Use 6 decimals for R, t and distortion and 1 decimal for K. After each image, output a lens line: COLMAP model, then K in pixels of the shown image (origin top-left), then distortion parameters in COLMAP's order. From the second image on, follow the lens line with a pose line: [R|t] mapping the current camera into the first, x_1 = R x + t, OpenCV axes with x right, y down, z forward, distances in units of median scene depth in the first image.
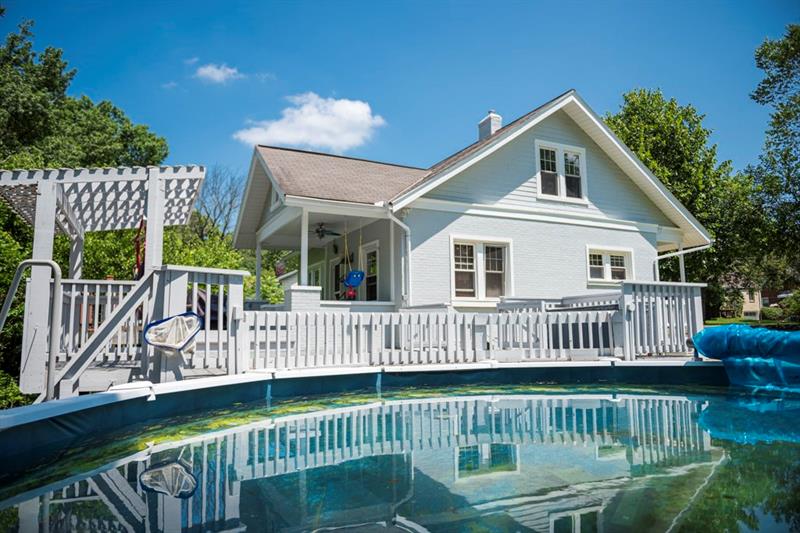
lens RADIAL K [[554.9, 0, 396.4], [0, 554.9, 261.5], [0, 0, 1]] dist [-0.047751, -0.012107]
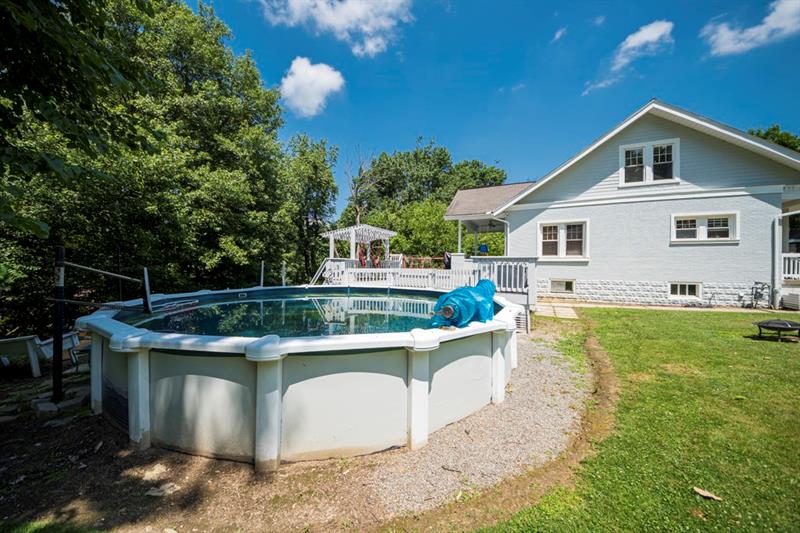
lens RADIAL K [[290.3, 0, 384.1], [0, 290.3, 267.8], [0, 0, 1]] dist [-0.010345, -0.002406]
pose [[0.596846, 0.019934, -0.802108, 0.490914], [0.085087, 0.992482, 0.087979, -0.021554], [0.797831, -0.120759, 0.590663, 0.018379]]
